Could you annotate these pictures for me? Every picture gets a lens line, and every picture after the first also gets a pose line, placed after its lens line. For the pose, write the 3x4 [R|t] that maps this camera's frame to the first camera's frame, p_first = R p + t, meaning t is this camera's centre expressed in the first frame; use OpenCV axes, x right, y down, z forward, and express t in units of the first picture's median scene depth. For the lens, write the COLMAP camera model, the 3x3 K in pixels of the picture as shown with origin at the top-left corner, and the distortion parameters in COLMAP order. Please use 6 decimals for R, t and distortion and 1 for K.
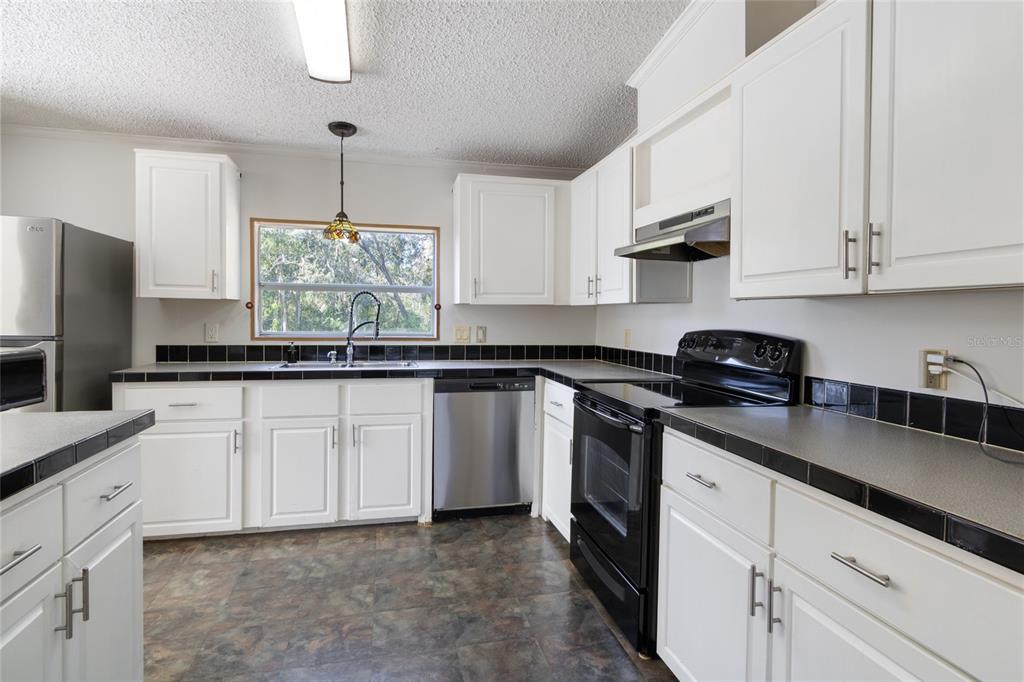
lens RADIAL K [[541.6, 0, 510.2], [0, 541.6, 331.8], [0, 0, 1]] dist [0.006330, -0.002679]
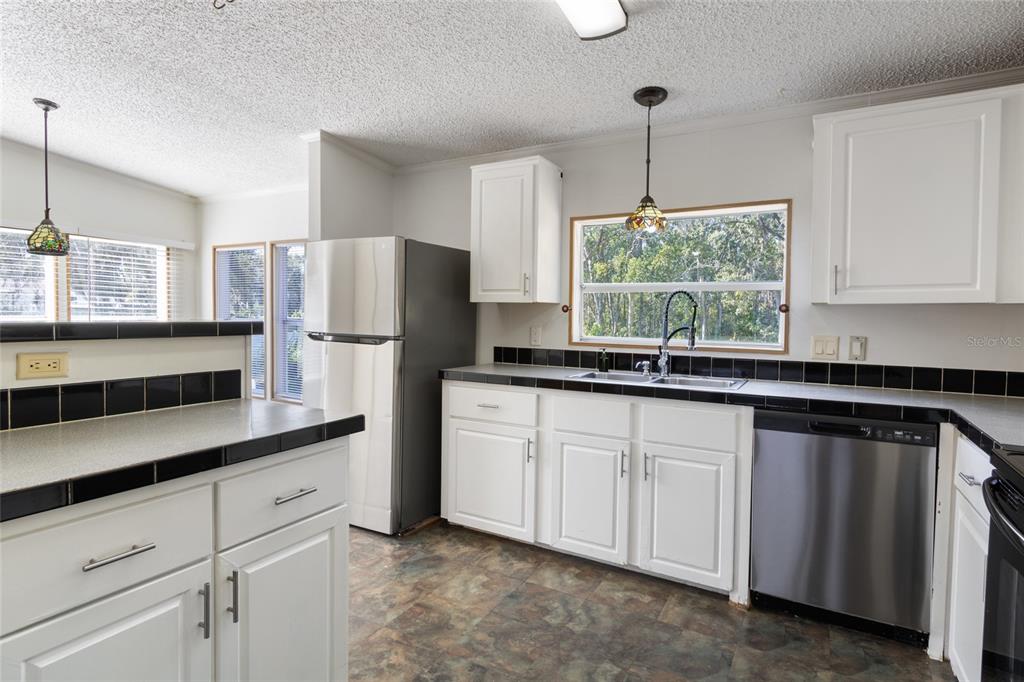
lens RADIAL K [[541.6, 0, 506.9], [0, 541.6, 330.6], [0, 0, 1]] dist [0.006330, -0.002679]
pose [[0.729957, 0.018683, -0.683238, 0.111857], [-0.024697, 0.999695, 0.000950, -0.009111], [0.683047, 0.016181, 0.730195, 0.254604]]
